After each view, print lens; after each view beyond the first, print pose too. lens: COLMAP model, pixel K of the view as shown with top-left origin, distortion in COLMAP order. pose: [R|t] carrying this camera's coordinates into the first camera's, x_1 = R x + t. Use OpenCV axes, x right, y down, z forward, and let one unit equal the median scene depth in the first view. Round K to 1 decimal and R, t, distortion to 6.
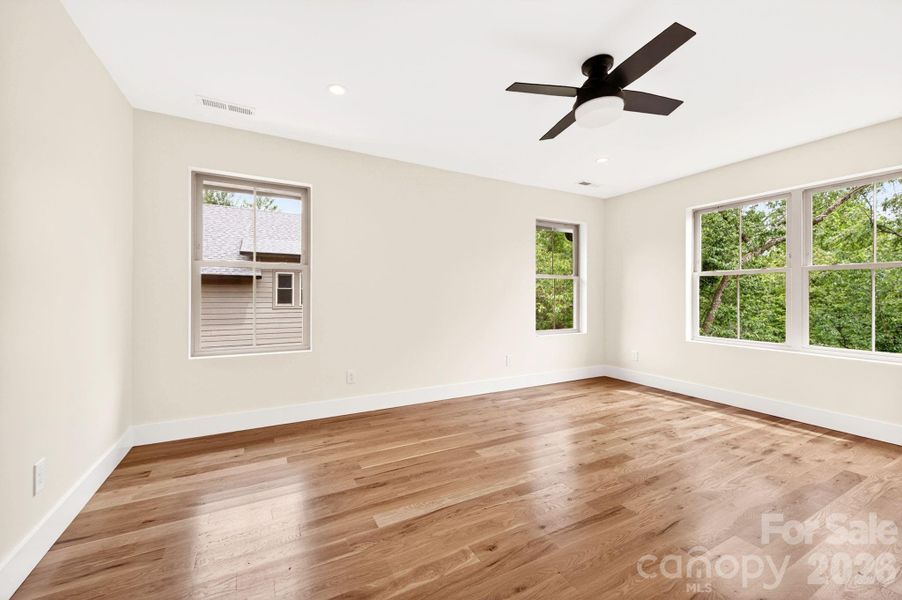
lens RADIAL K [[366.8, 0, 445.7], [0, 366.8, 299.0], [0, 0, 1]] dist [0.008659, 0.000012]
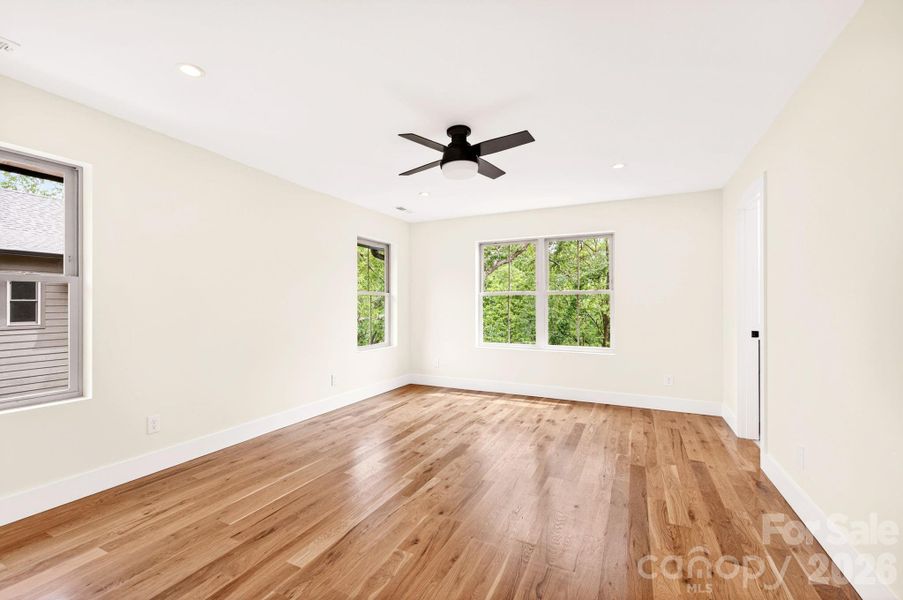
lens RADIAL K [[394.1, 0, 449.4], [0, 394.1, 302.6], [0, 0, 1]] dist [0.003029, 0.000123]
pose [[0.806185, -0.001199, 0.591662, -0.273809], [0.010193, 0.999878, -0.011862, -0.027748], [-0.591575, 0.015593, 0.806099, -0.033851]]
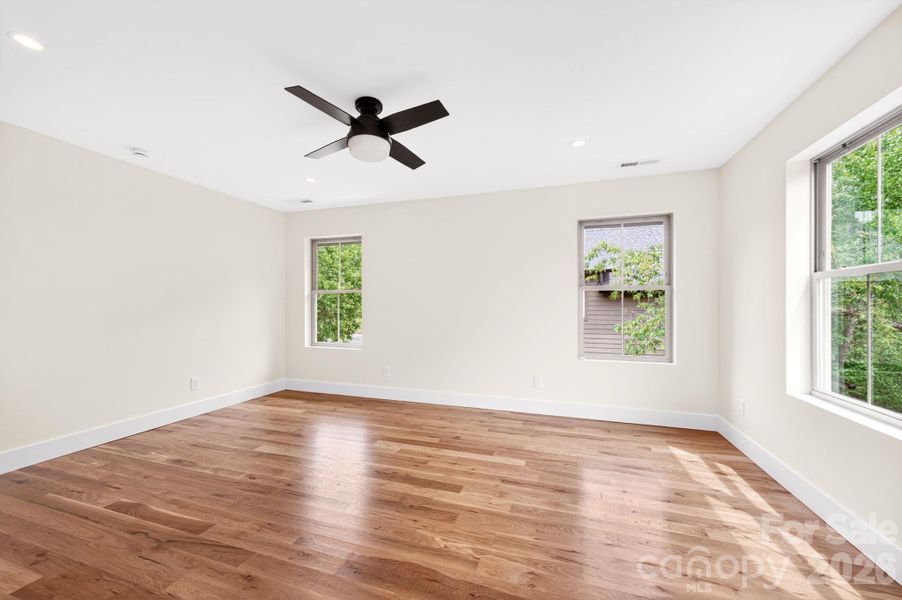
lens RADIAL K [[357.7, 0, 446.0], [0, 357.7, 309.0], [0, 0, 1]] dist [0.003466, 0.000391]
pose [[0.679711, 0.003802, -0.733470, 0.936297], [-0.006505, 0.999978, -0.000845, -0.019086], [0.733451, 0.005345, 0.679721, 0.301371]]
